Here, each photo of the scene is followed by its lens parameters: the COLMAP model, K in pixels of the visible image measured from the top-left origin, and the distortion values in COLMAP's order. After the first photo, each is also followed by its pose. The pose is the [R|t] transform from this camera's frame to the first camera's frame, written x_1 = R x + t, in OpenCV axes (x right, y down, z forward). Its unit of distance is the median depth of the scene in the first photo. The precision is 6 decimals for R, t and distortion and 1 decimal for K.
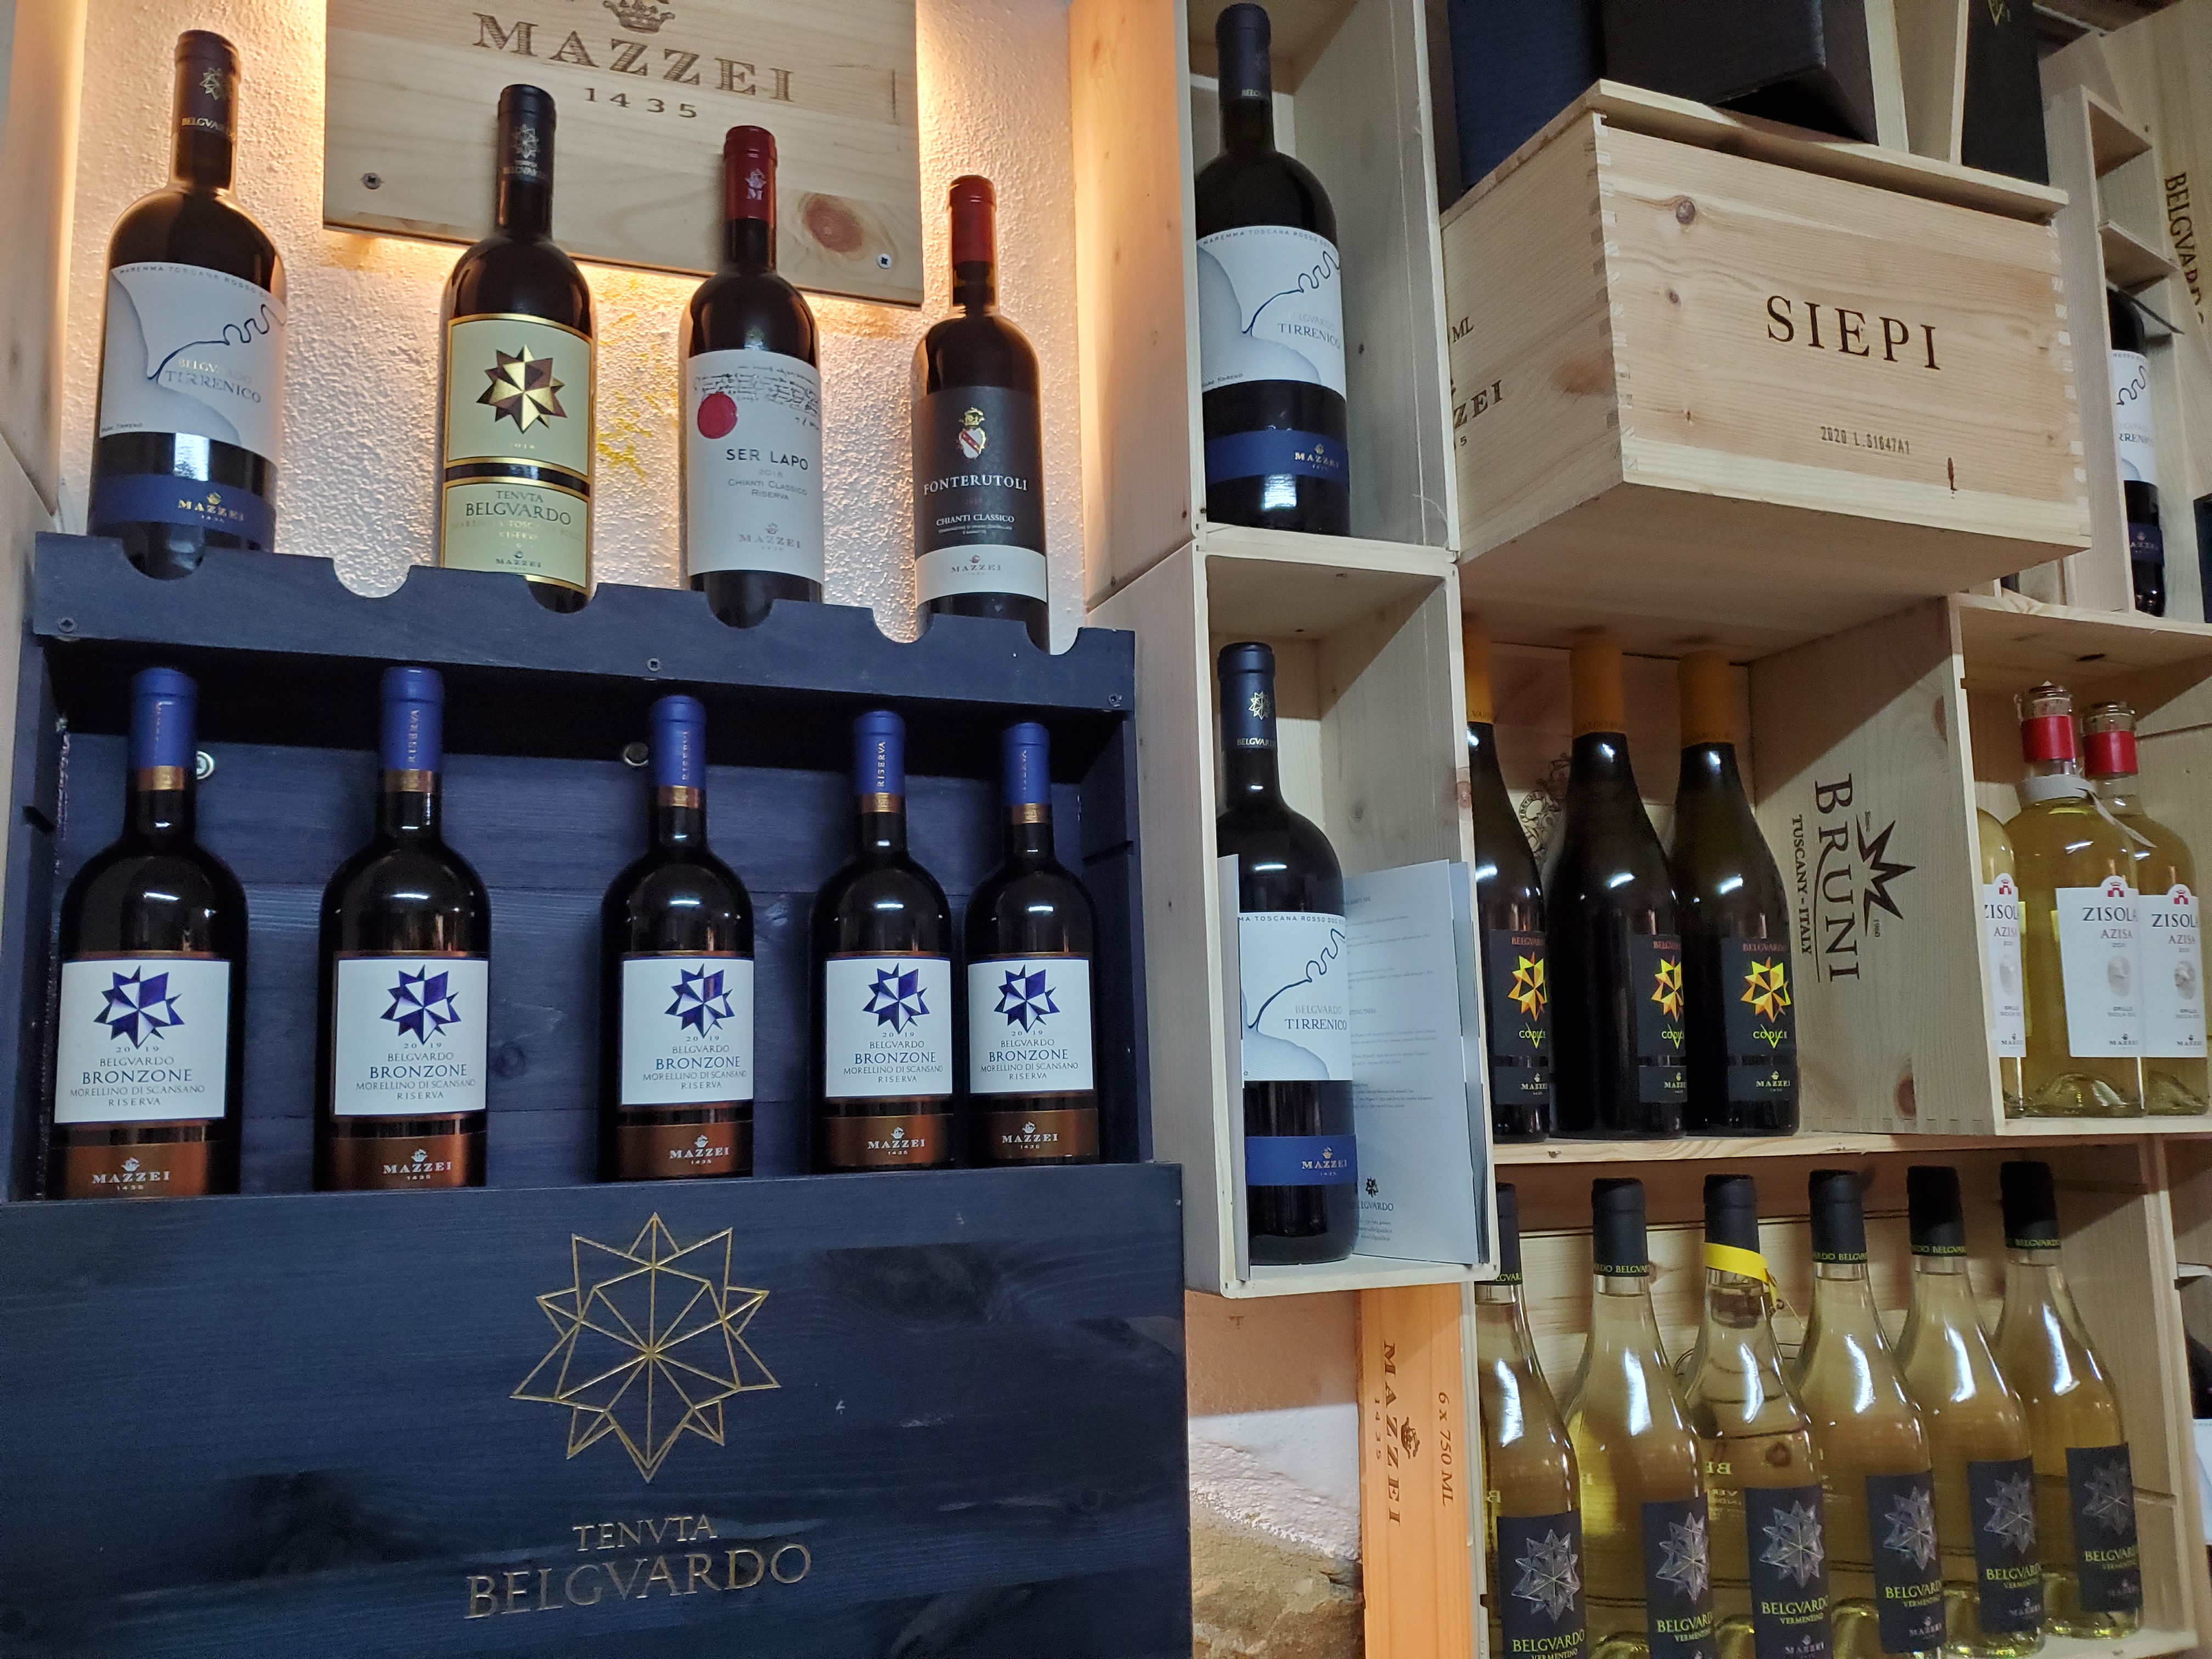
lens RADIAL K [[1718.8, 0, 1078.2], [0, 1718.8, 836.7], [0, 0, 1]] dist [0.013501, 0.004849]
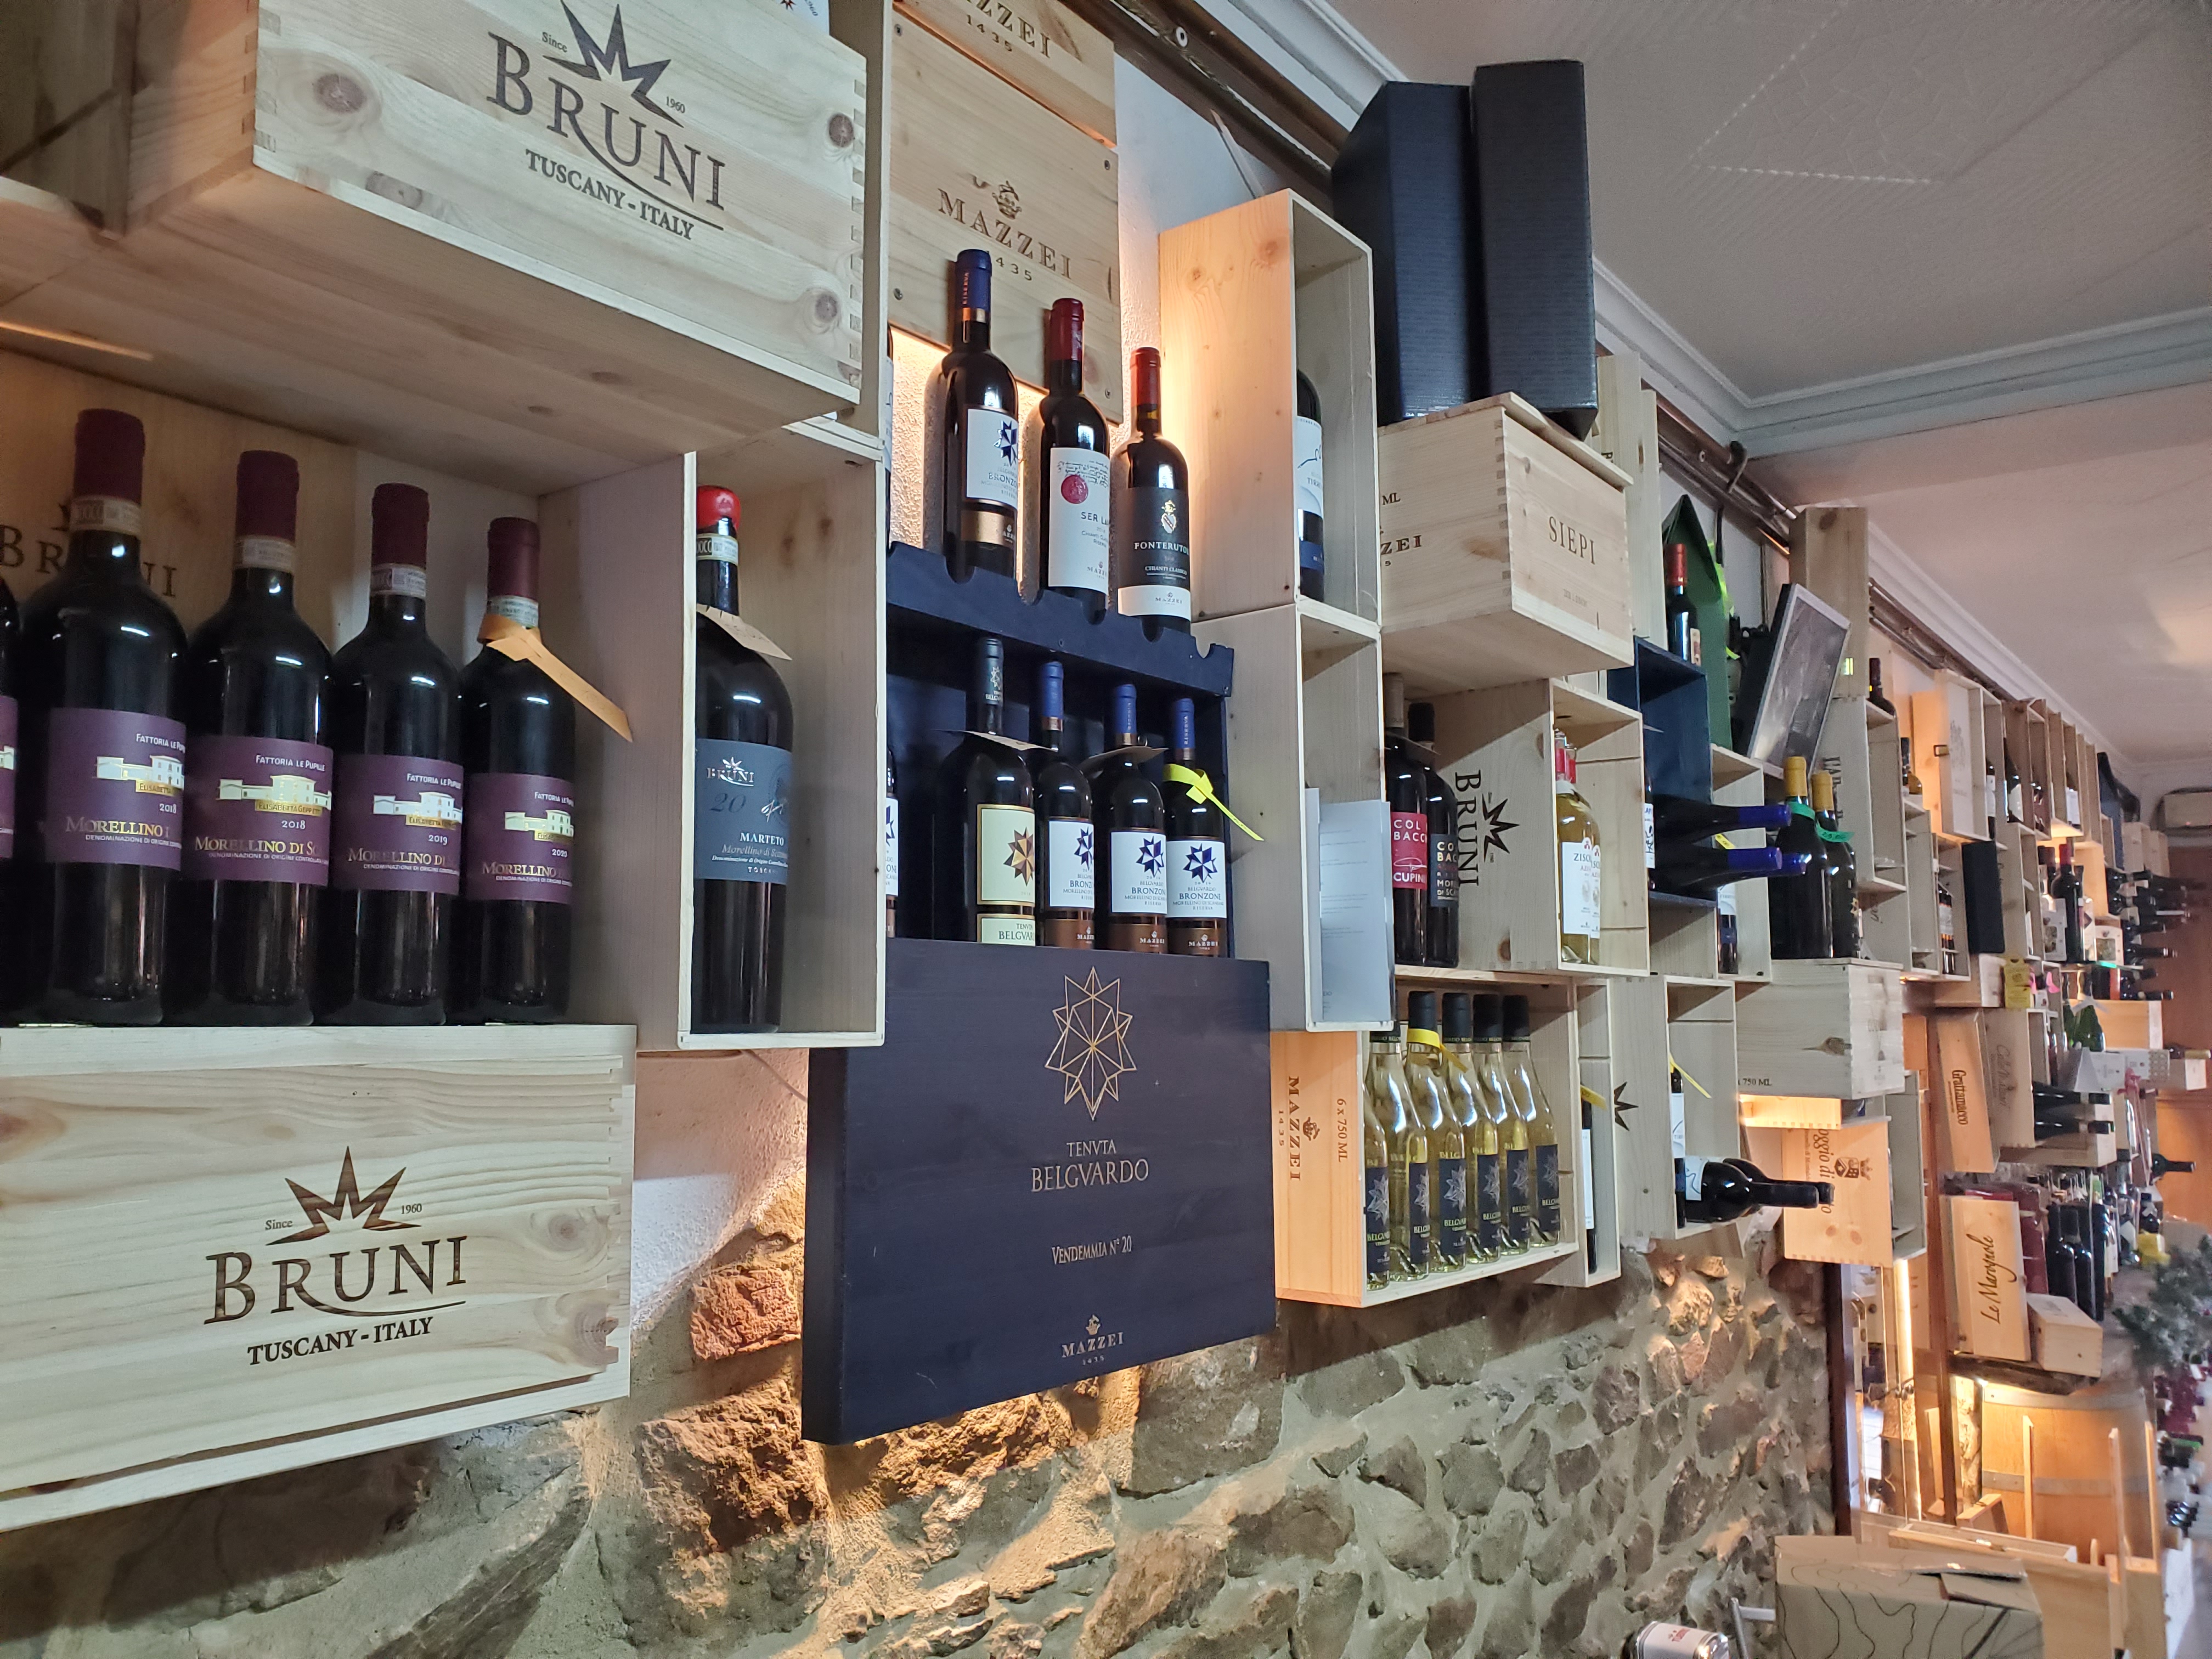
lens RADIAL K [[1718.8, 0, 1078.2], [0, 1718.8, 836.7], [0, 0, 1]] dist [0.013501, 0.004849]
pose [[0.861902, 0.069161, 0.502337, -0.958210], [-0.083687, 0.996472, 0.006396, 0.066916], [-0.500122, -0.047552, 0.864648, -0.386781]]
